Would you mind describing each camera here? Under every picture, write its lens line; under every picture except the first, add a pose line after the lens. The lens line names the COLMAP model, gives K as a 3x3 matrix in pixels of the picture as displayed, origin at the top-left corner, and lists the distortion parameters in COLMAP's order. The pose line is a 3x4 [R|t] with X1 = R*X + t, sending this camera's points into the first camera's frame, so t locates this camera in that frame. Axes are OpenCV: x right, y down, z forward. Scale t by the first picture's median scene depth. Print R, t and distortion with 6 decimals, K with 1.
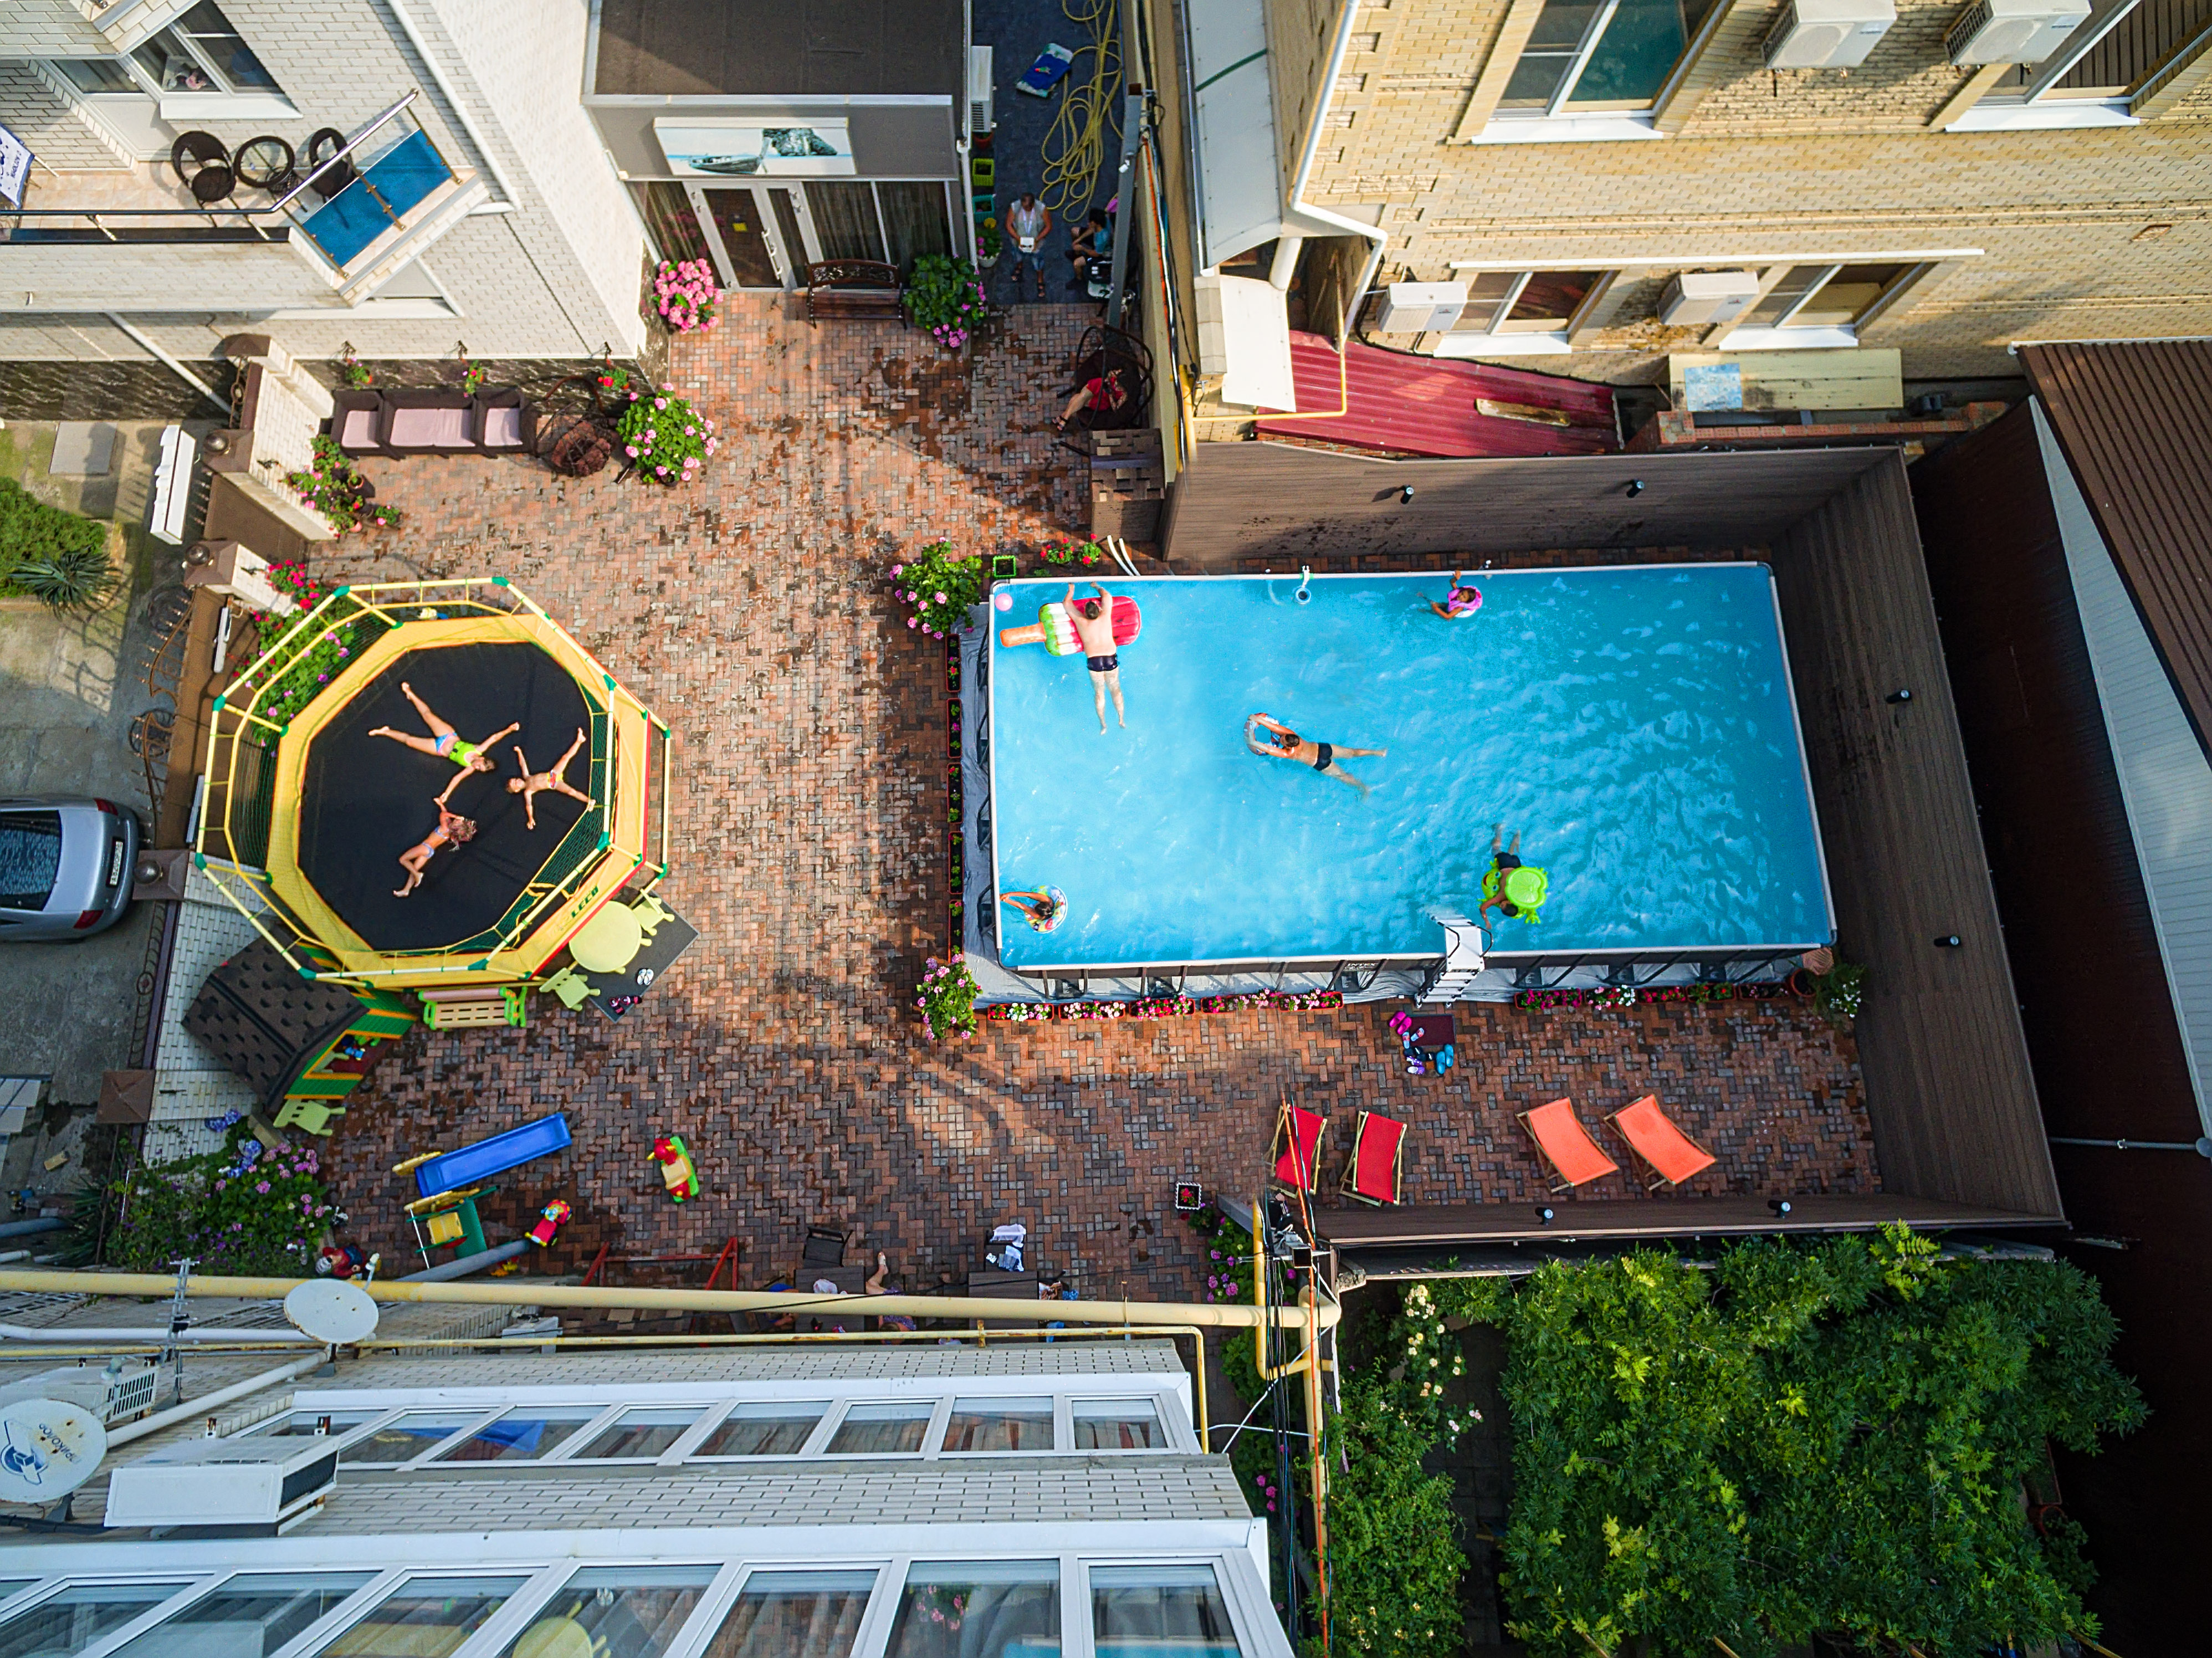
lens RADIAL K [[1235.9, 0, 1066.4], [0, 1235.9, 786.1], [0, 0, 1]] dist [-0.061735, 0.064015]
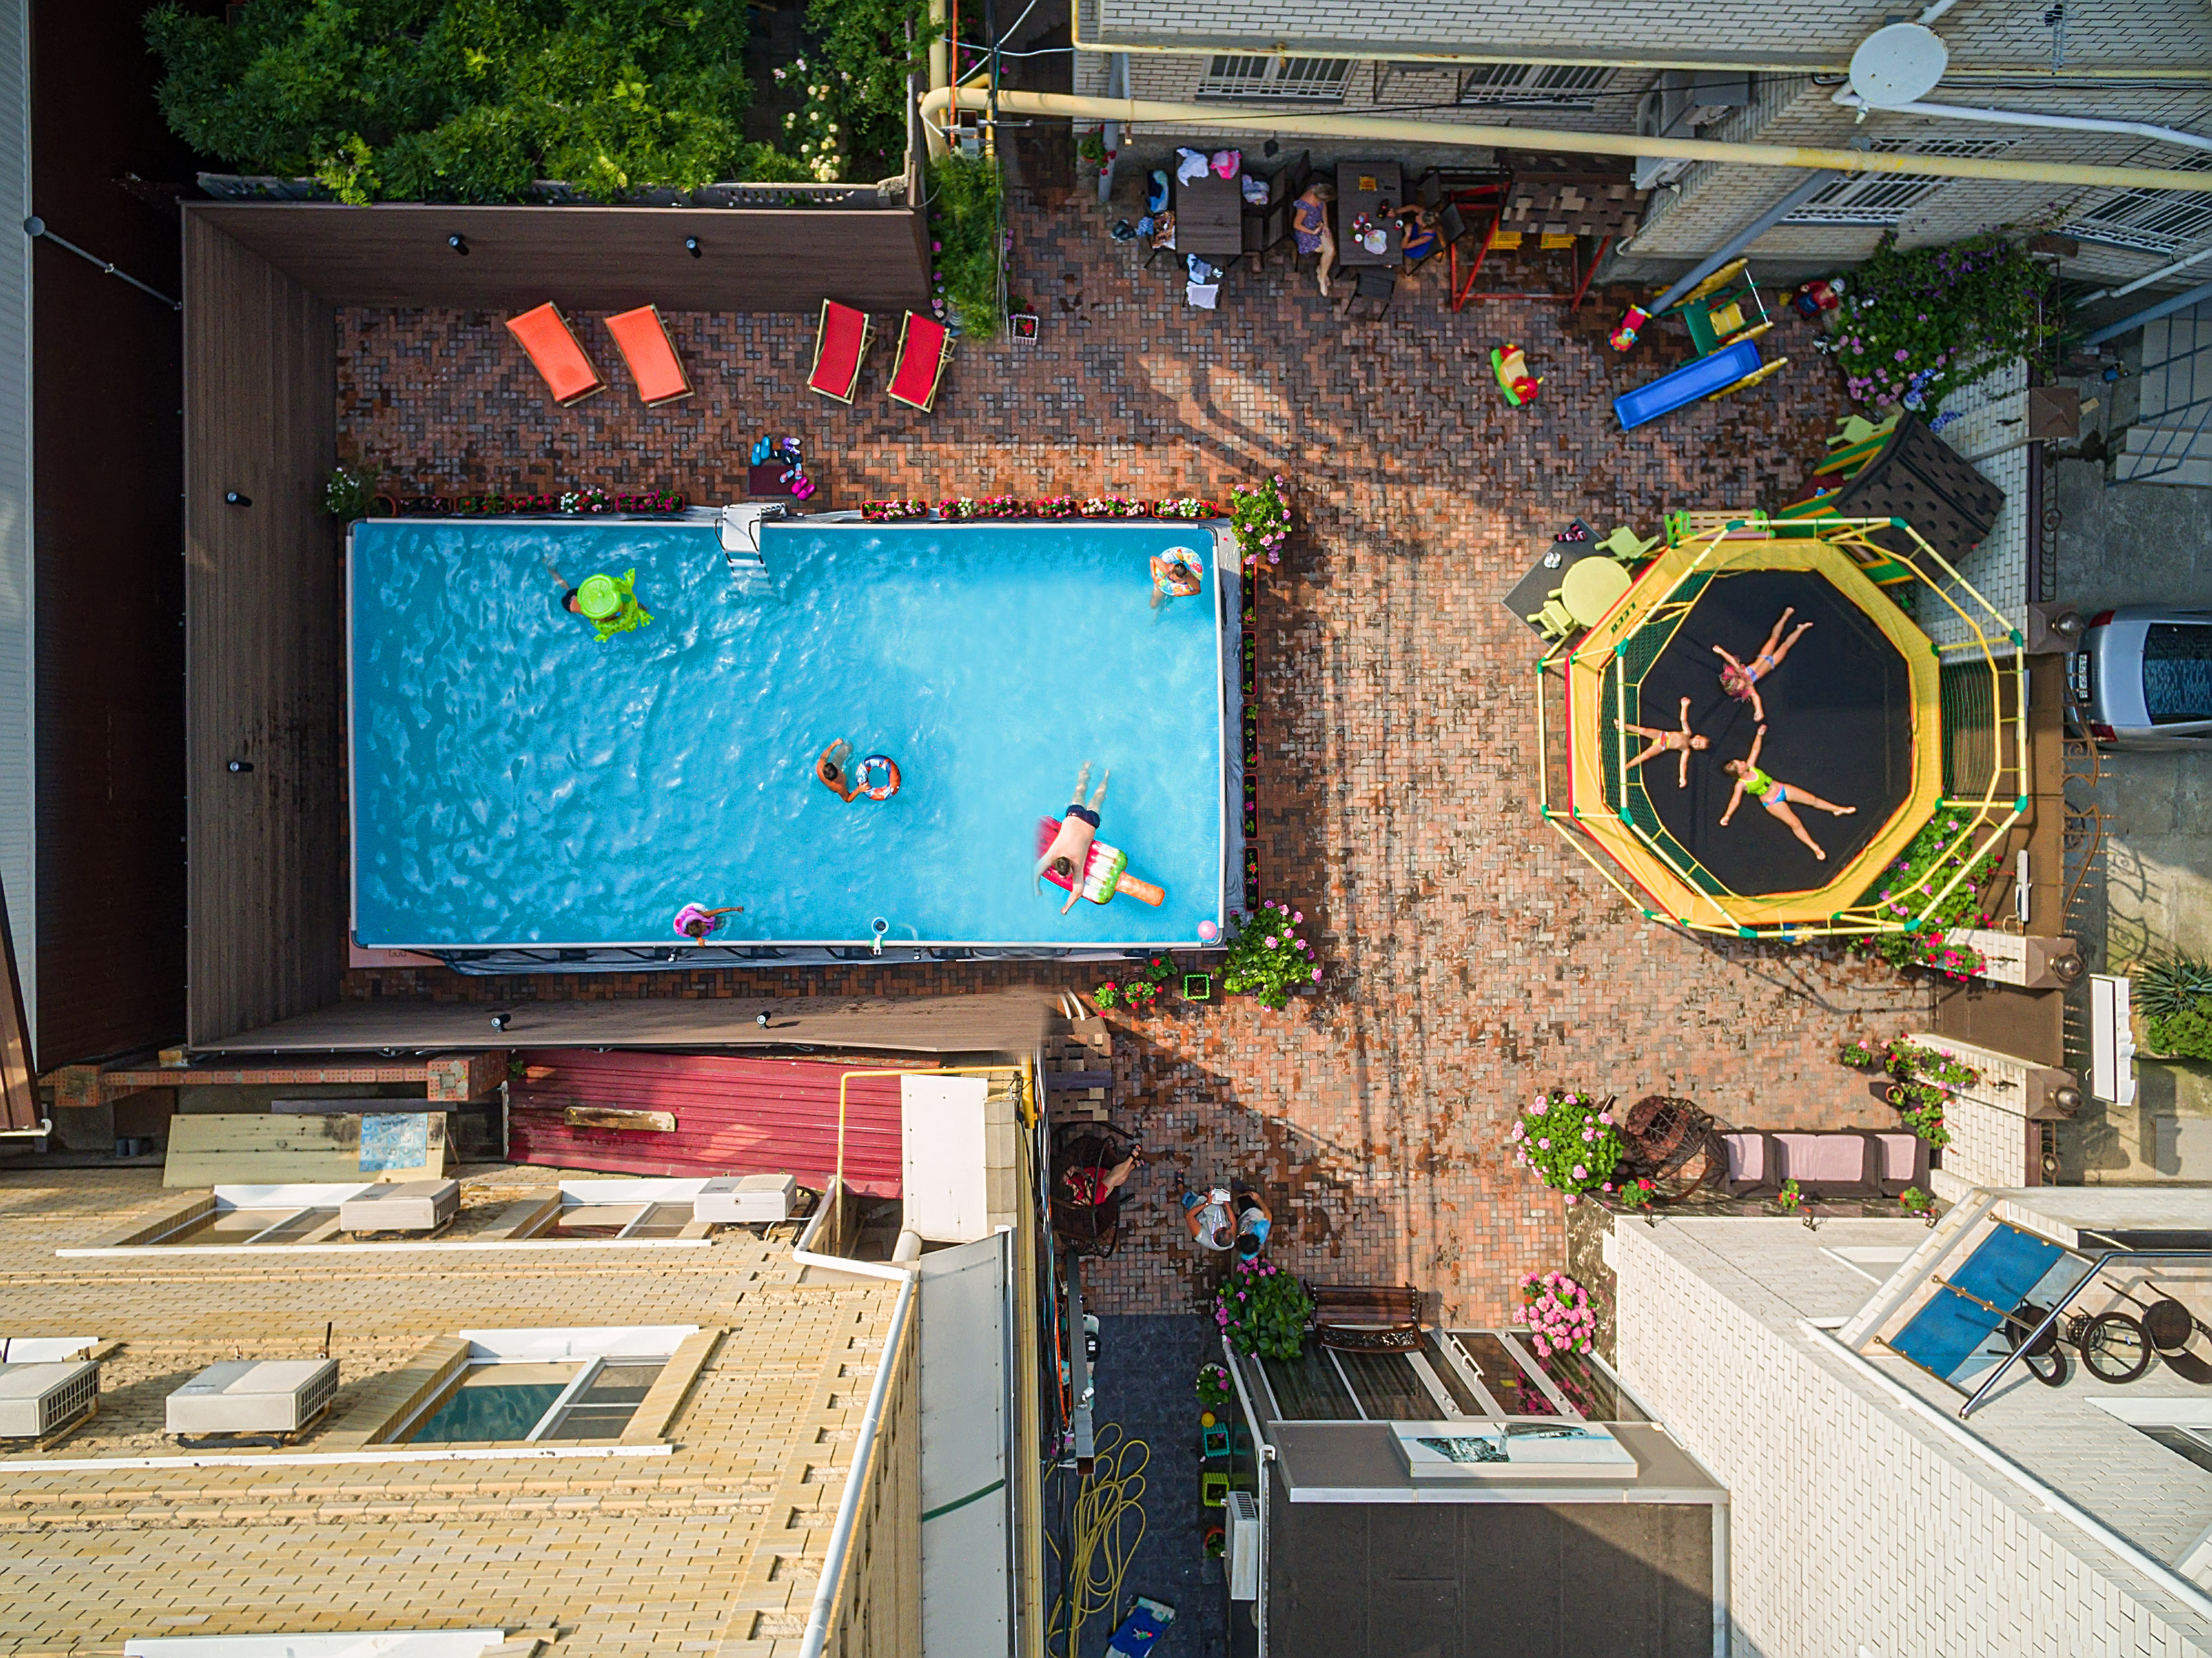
lens RADIAL K [[1235.9, 0, 1066.4], [0, 1235.9, 786.1], [0, 0, 1]] dist [-0.061735, 0.064015]
pose [[-0.998961, -0.020566, -0.040674, 0.095558], [0.010475, -0.972118, 0.234256, -0.271637], [-0.044358, 0.233587, 0.971324, 0.084250]]
